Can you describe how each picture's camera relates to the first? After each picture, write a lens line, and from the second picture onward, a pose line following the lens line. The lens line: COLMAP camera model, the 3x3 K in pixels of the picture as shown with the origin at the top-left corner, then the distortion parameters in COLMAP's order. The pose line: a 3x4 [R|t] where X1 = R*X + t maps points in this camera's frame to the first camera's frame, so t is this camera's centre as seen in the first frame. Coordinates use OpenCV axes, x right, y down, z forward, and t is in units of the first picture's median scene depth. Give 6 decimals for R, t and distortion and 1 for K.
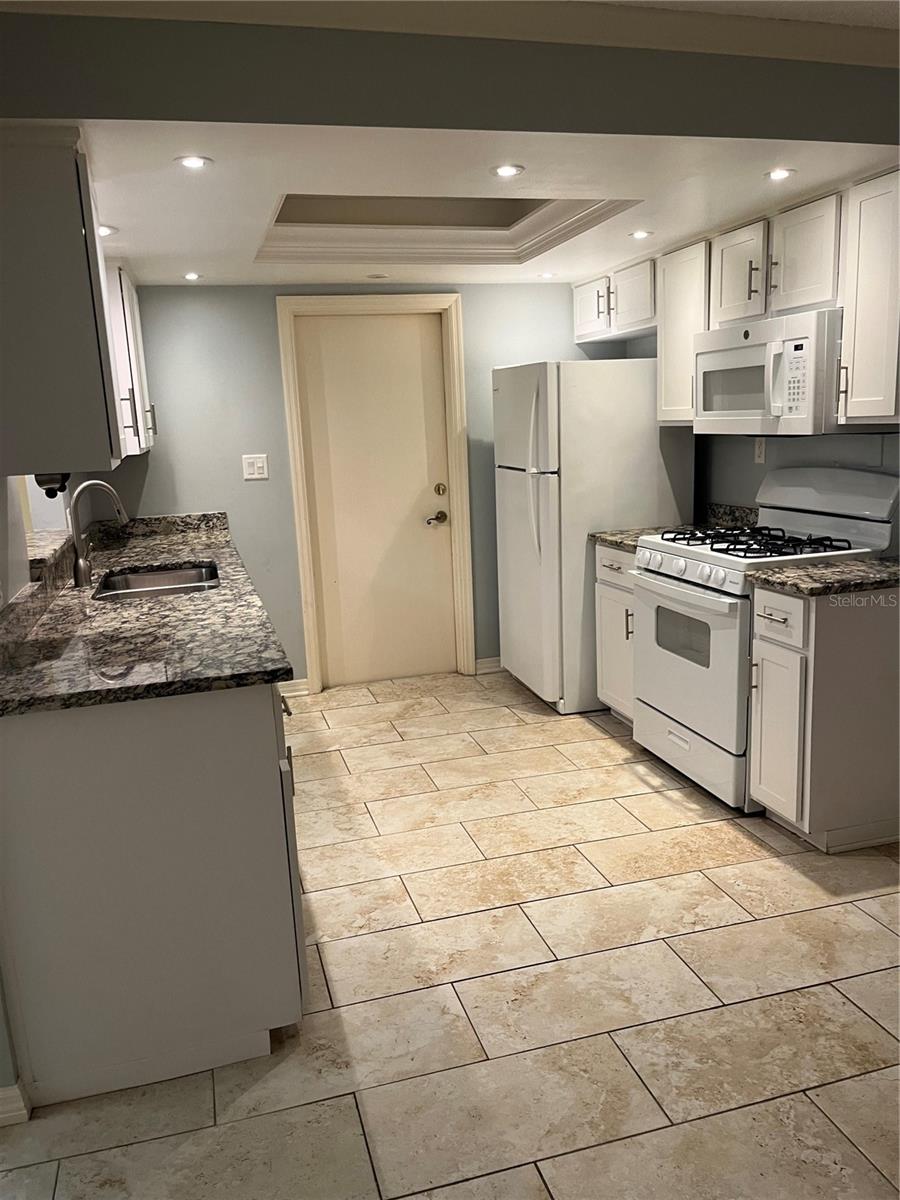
lens RADIAL K [[909.4, 0, 439.5], [0, 909.4, 590.3], [0, 0, 1]] dist [0.046752, -0.070074]
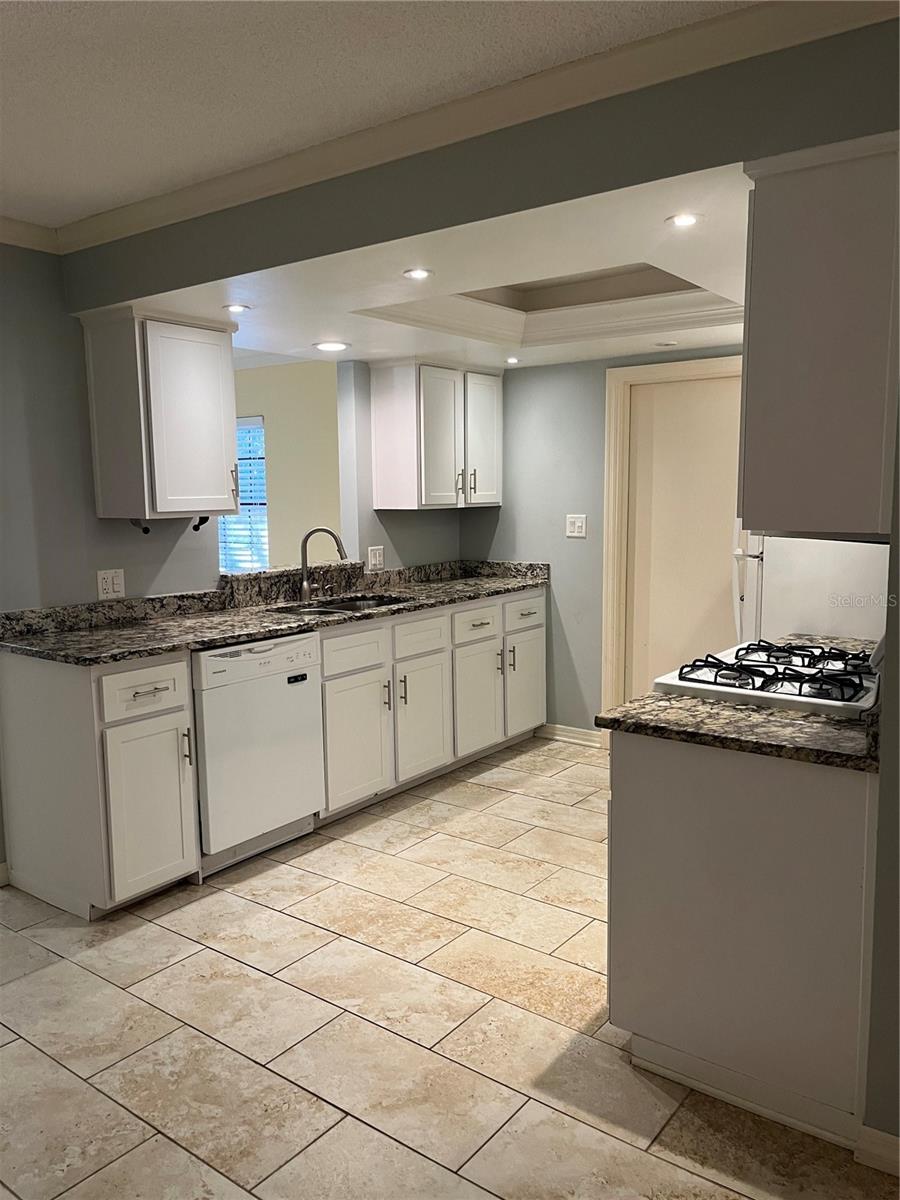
lens RADIAL K [[909.4, 0, 447.7], [0, 909.4, 595.9], [0, 0, 1]] dist [0.046752, -0.070074]
pose [[0.609150, 0.132352, -0.781933, 0.777547], [-0.163966, 0.985691, 0.039106, -0.097848], [0.775919, 0.104389, 0.622135, 0.301932]]
